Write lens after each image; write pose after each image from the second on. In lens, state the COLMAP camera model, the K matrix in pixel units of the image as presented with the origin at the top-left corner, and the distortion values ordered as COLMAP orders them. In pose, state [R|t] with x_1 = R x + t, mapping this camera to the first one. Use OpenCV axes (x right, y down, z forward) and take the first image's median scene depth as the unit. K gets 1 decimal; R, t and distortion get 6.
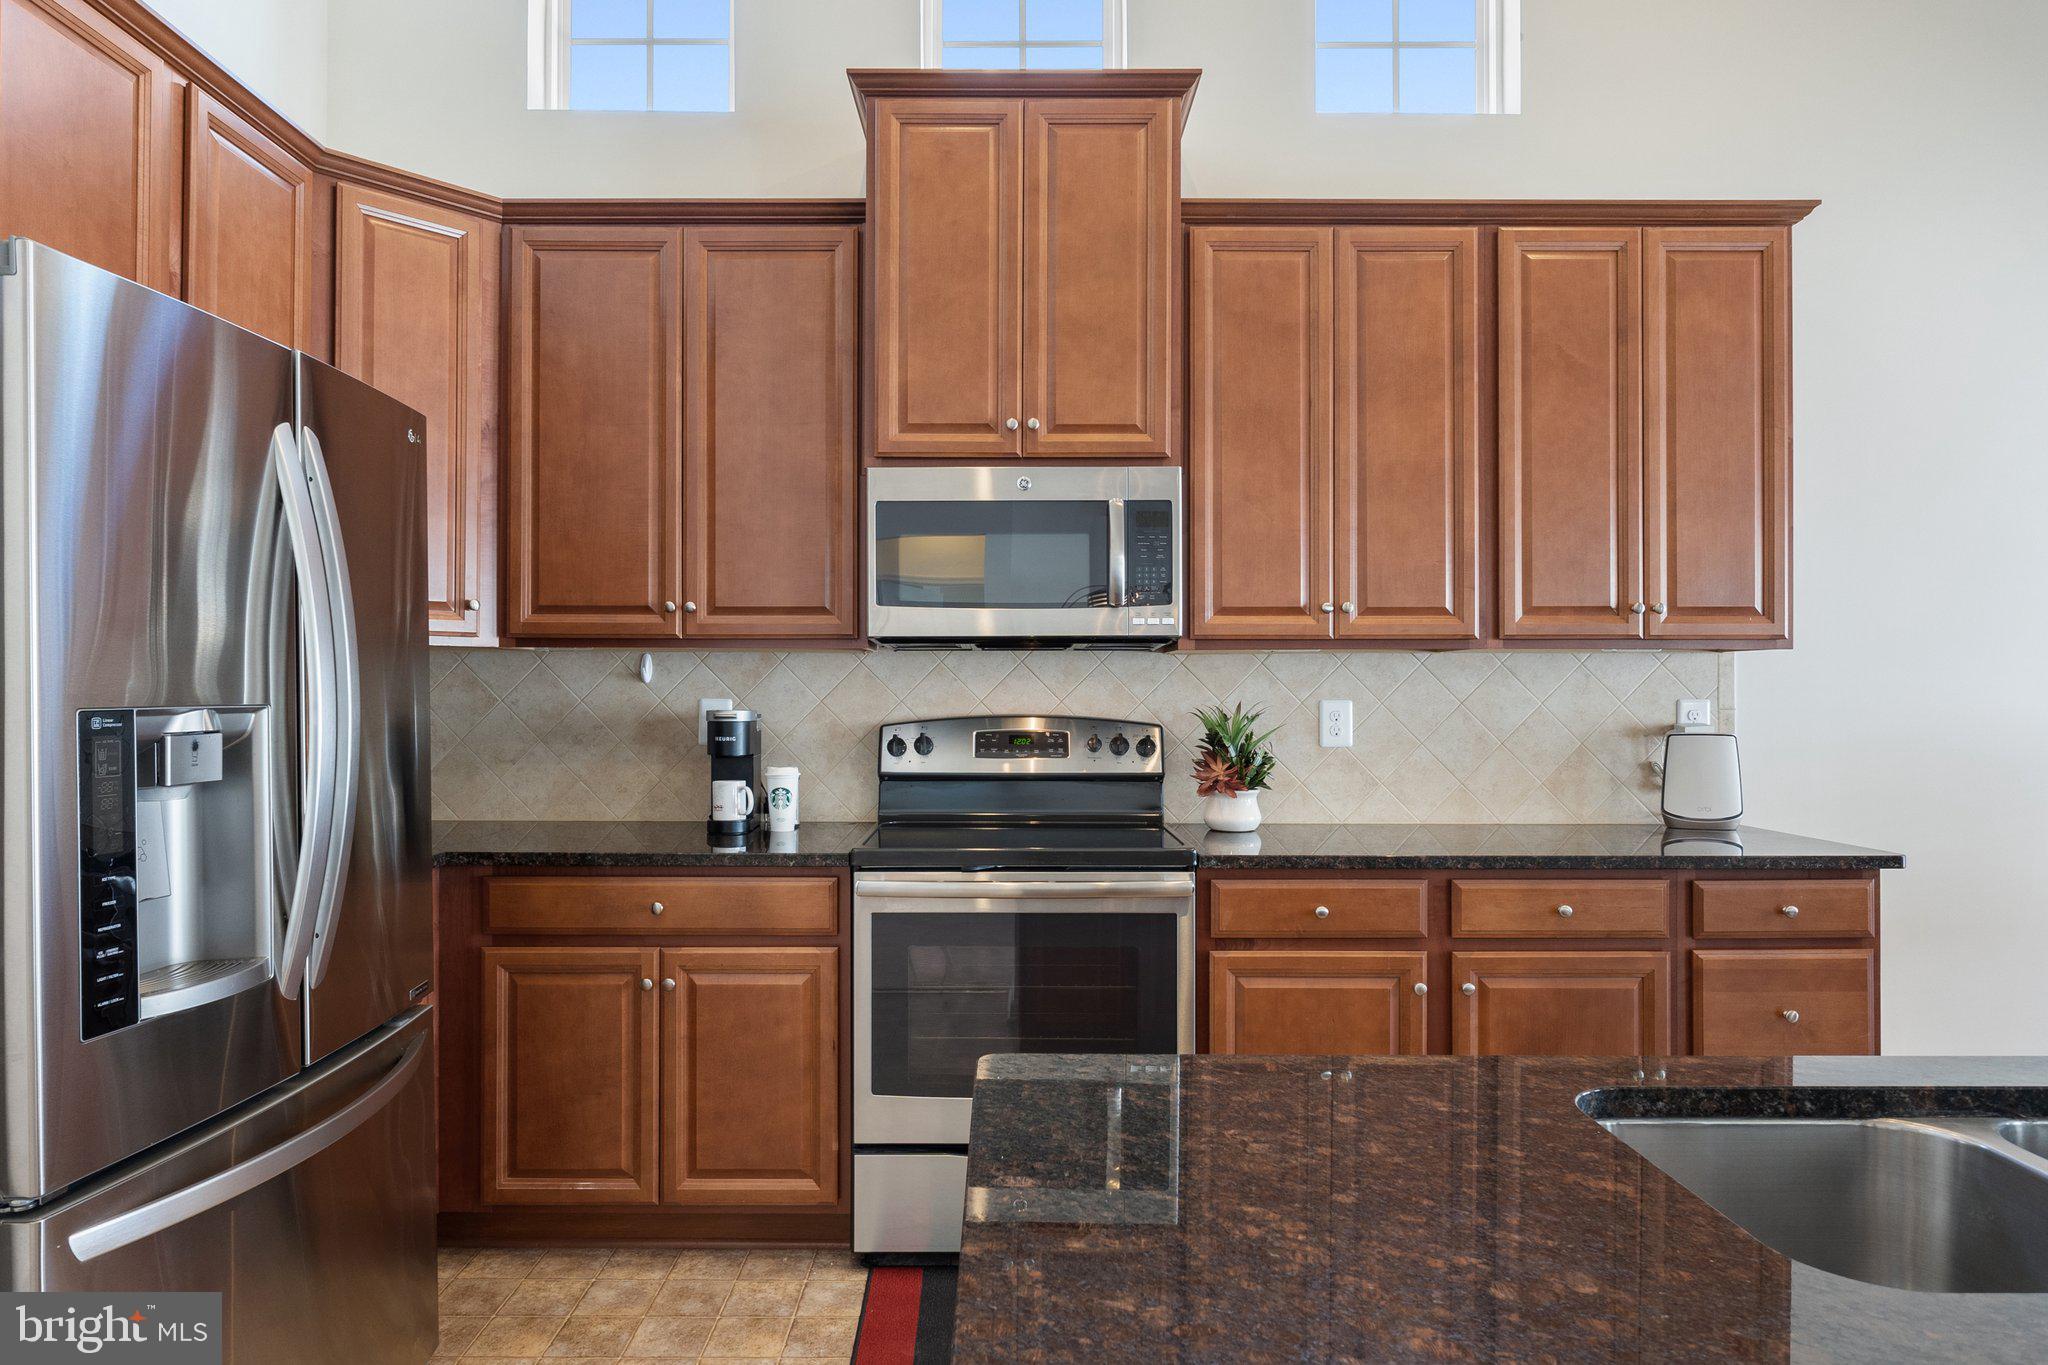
lens RADIAL K [[1240.0, 0, 1009.2], [0, 1240.0, 681.6], [0, 0, 1]] dist [0.001440, 0.007529]
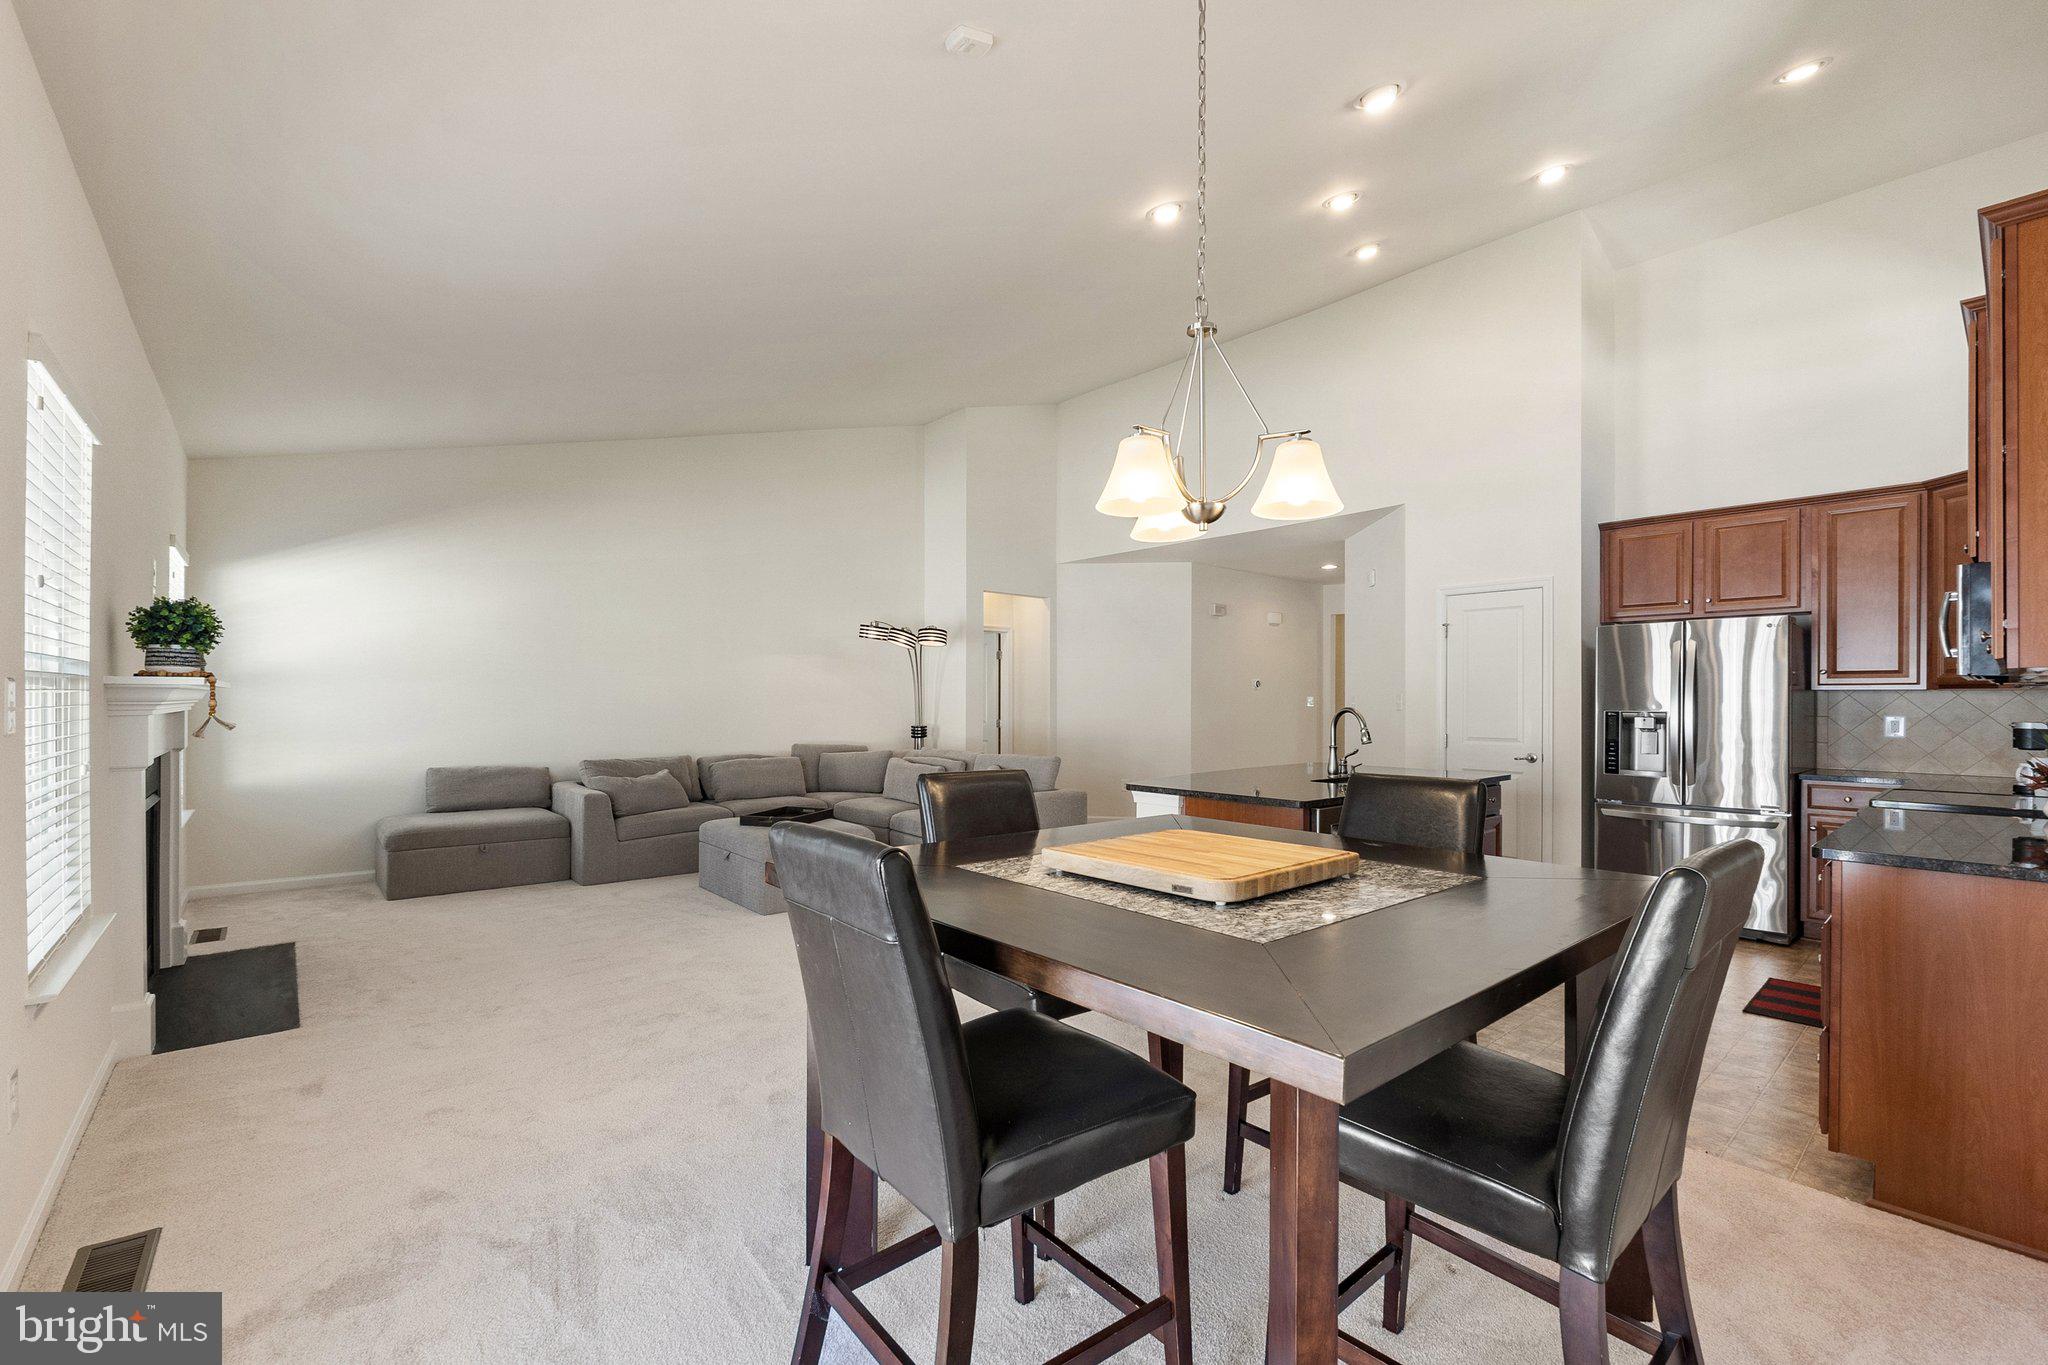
lens RADIAL K [[874.8, 0, 1010.5], [0, 874.8, 698.2], [0, 0, 1]] dist [-0.004169, -0.001442]
pose [[-0.768503, -0.008643, -0.639788, 1.671726], [-0.002590, 0.999943, -0.010398, 0.005708], [0.639841, -0.006334, -0.768481, 1.039802]]
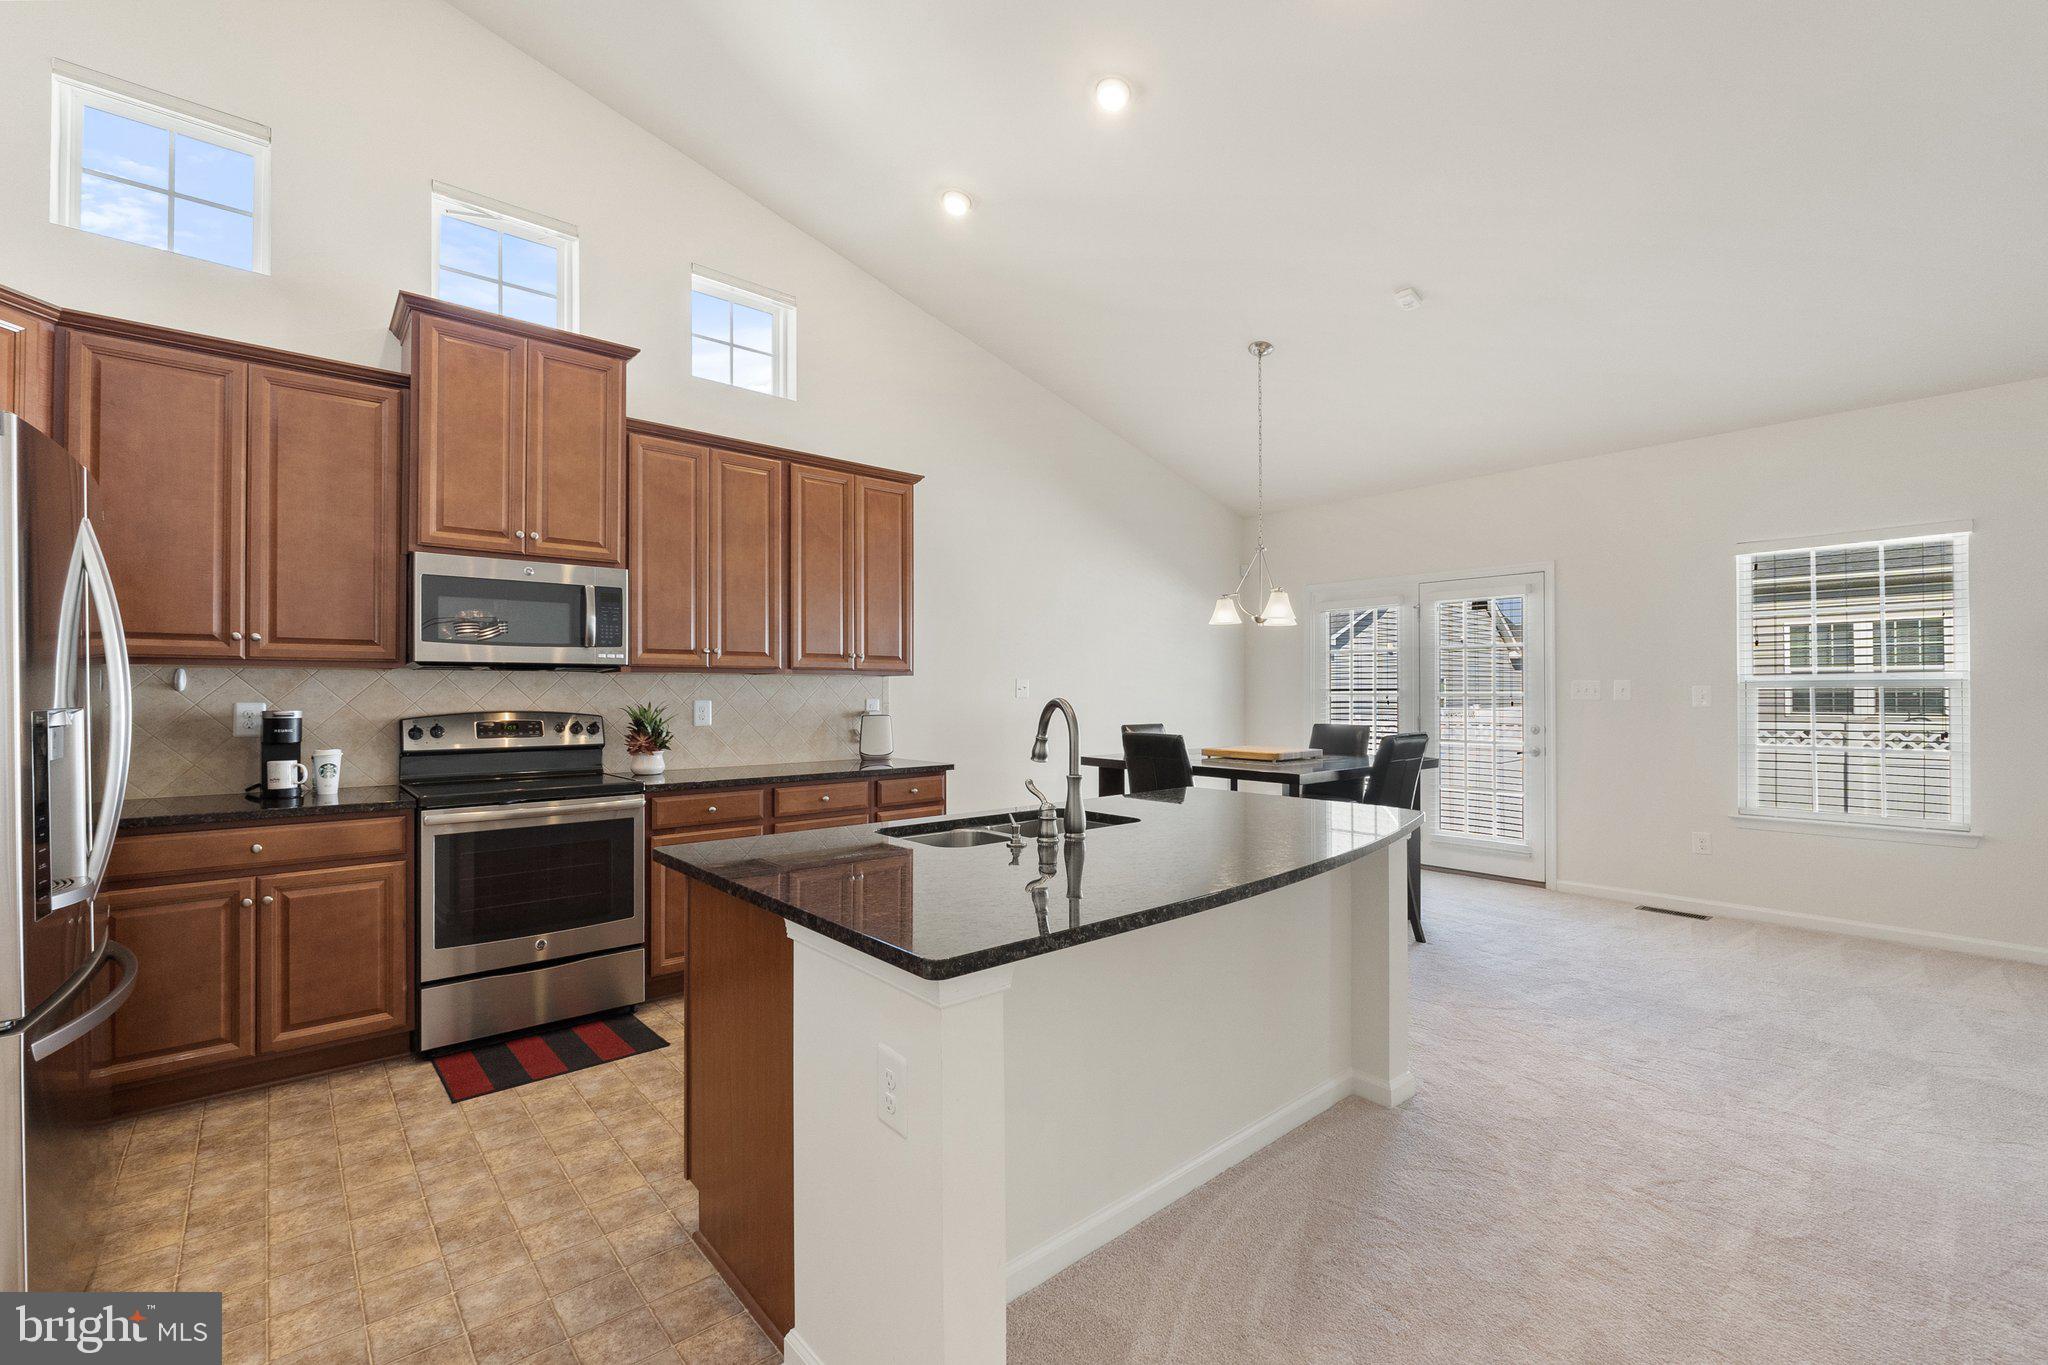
lens RADIAL K [[874.8, 0, 1023.3], [0, 874.8, 684.0], [0, 0, 1]] dist [-0.004169, -0.001442]
pose [[0.753767, 0.004676, 0.657125, -0.248135], [-0.001998, 0.999986, -0.004824, -0.004216], [-0.657139, 0.002323, 0.753766, -0.306531]]
